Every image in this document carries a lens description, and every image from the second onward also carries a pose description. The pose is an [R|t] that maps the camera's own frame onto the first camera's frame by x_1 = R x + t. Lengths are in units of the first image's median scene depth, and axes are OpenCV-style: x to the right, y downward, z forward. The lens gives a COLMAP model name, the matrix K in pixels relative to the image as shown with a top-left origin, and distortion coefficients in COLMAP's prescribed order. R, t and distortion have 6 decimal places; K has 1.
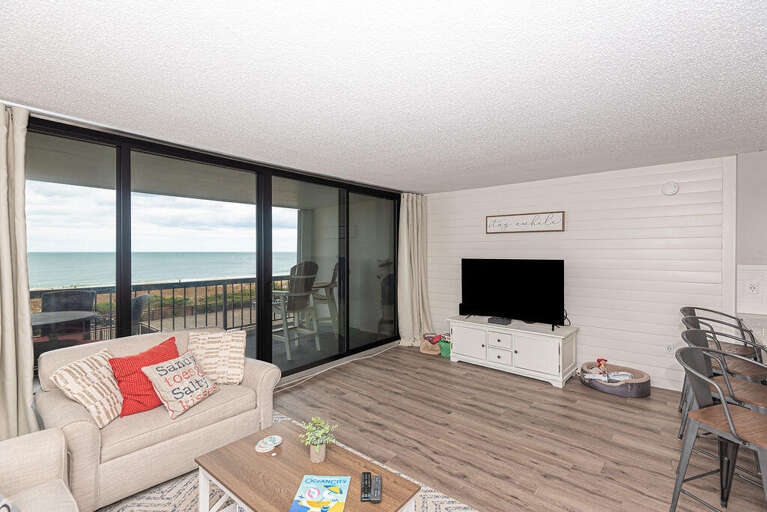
lens RADIAL K [[350.8, 0, 384.0], [0, 350.8, 252.2], [0, 0, 1]] dist [0.002299, -0.000616]
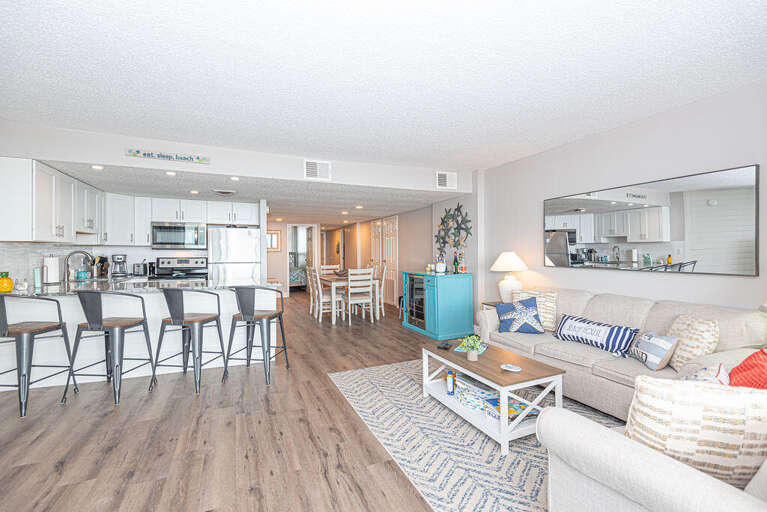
lens RADIAL K [[350.8, 0, 384.0], [0, 350.8, 252.2], [0, 0, 1]] dist [0.002299, -0.000616]
pose [[-0.895383, 0.006709, 0.445247, -0.297640], [0.006263, 0.999977, -0.002474, 0.081788], [-0.445253, 0.000573, -0.895404, 1.434056]]
